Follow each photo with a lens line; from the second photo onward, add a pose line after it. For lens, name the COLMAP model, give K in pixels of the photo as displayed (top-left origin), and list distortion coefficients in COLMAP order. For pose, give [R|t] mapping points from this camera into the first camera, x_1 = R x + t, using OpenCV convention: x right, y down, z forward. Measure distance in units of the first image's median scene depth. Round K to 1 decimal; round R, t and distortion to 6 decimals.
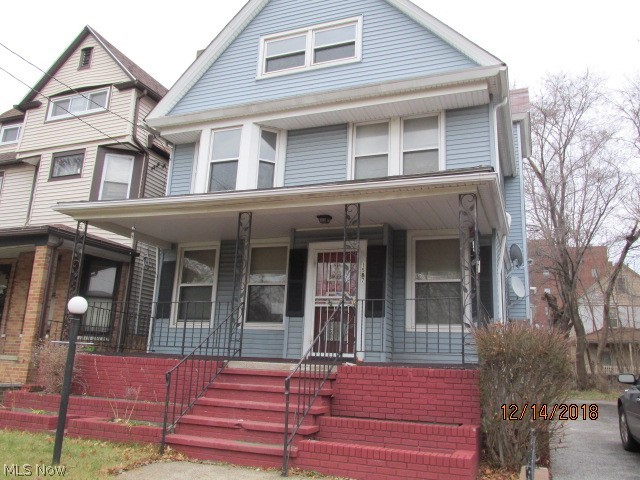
lens RADIAL K [[519.3, 0, 320.0], [0, 519.3, 240.0], [0, 0, 1]] dist [-0.044468, -0.004475]
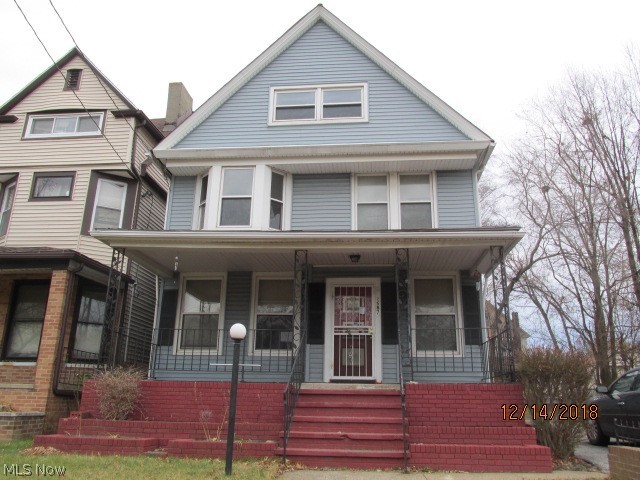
lens RADIAL K [[517.2, 0, 320.0], [0, 517.2, 240.0], [0, 0, 1]] dist [-0.050557, 0.002689]
pose [[0.964262, 0.055040, 0.259171, -0.299051], [-0.040090, 0.997232, -0.062625, -0.004977], [-0.261900, 0.049996, 0.963799, -0.071367]]
